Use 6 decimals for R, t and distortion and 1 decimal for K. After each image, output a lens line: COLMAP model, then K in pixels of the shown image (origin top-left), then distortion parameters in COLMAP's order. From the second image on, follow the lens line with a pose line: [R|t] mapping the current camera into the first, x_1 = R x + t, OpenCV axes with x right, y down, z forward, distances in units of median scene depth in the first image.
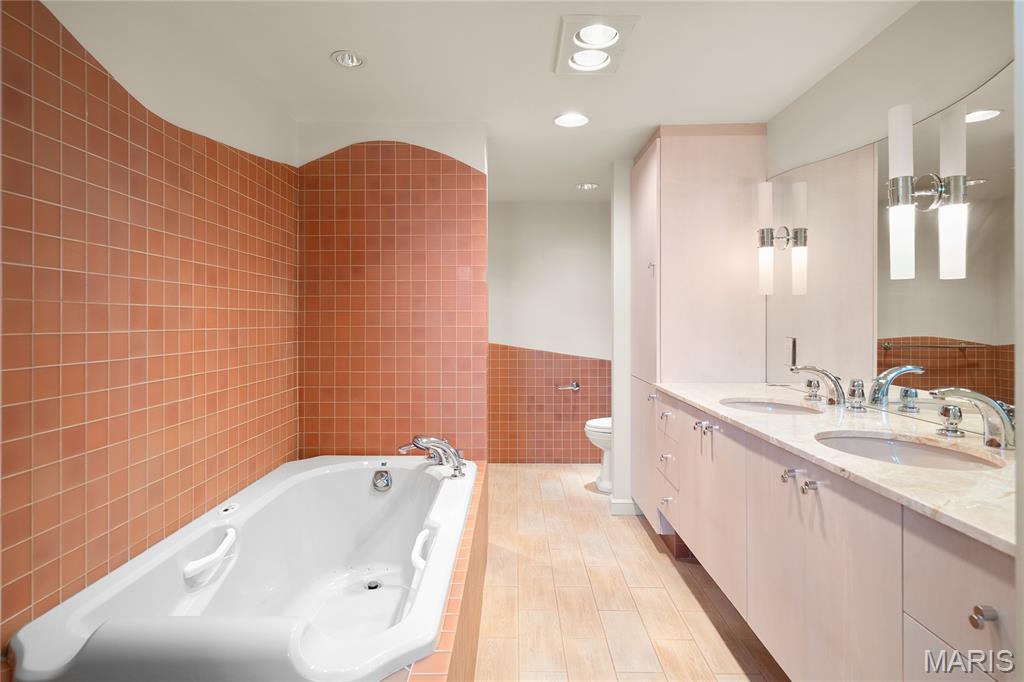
lens RADIAL K [[521.4, 0, 511.1], [0, 521.4, 315.4], [0, 0, 1]] dist [-0.005066, 0.000571]
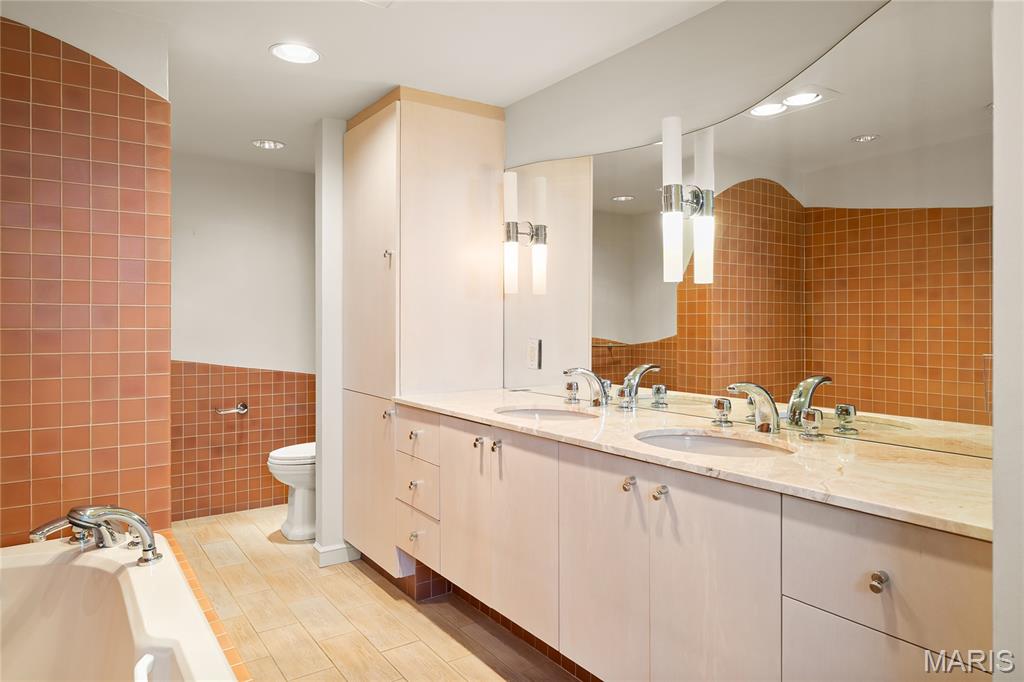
lens RADIAL K [[621.5, 0, 498.7], [0, 621.5, 319.3], [0, 0, 1]] dist [0.003757, 0.001752]
pose [[0.825281, 0.004402, 0.564705, -0.152898], [-0.008012, 0.999960, 0.003914, 0.002343], [-0.564666, -0.007755, 0.825283, 0.097614]]
